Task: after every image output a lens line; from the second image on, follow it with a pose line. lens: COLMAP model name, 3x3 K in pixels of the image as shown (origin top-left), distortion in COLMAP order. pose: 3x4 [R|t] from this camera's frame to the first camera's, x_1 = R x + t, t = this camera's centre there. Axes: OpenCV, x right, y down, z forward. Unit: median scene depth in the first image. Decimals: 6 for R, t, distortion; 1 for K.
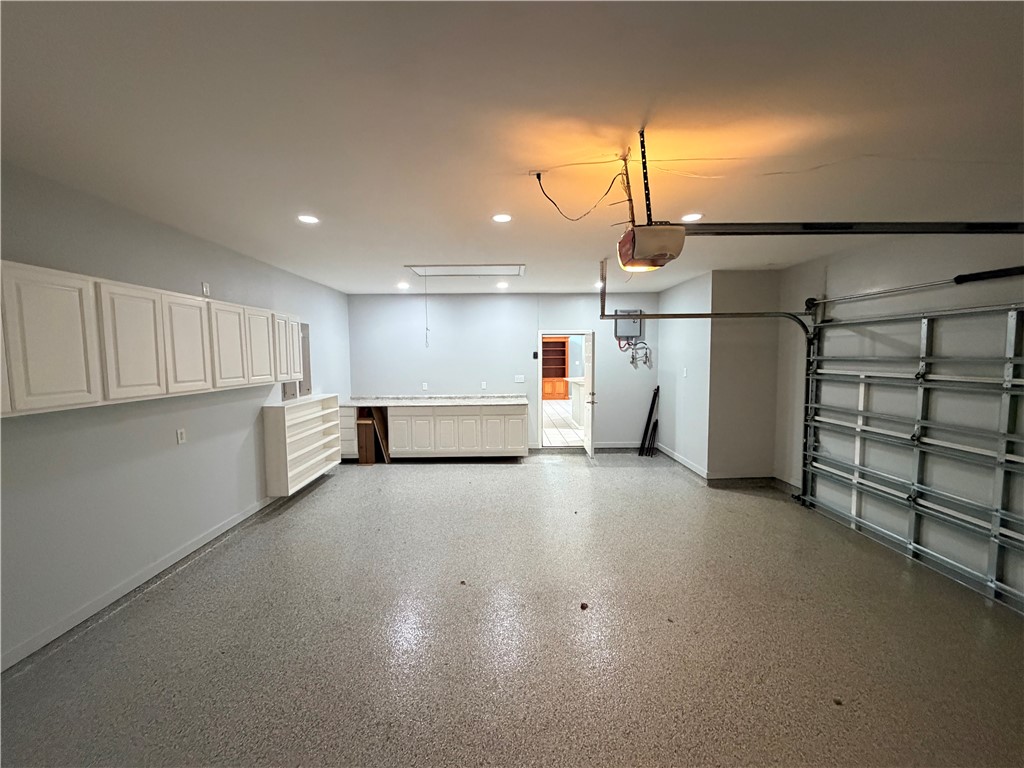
lens RADIAL K [[409.2, 0, 510.0], [0, 409.2, 384.6], [0, 0, 1]] dist [-0.001328, 0.000148]
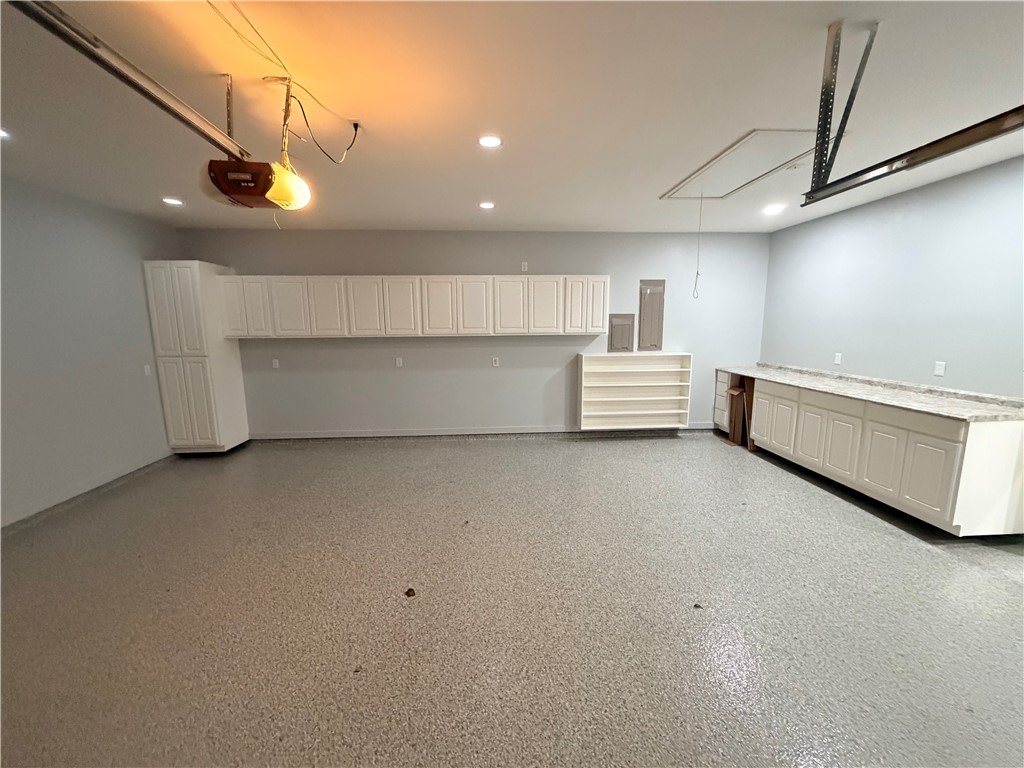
lens RADIAL K [[409.2, 0, 510.0], [0, 409.2, 384.6], [0, 0, 1]] dist [-0.001328, 0.000148]
pose [[0.052678, 0.161419, -0.985479, 0.466575], [-0.064865, 0.985318, 0.157926, -0.026994], [0.996503, 0.055604, 0.062375, 0.534091]]
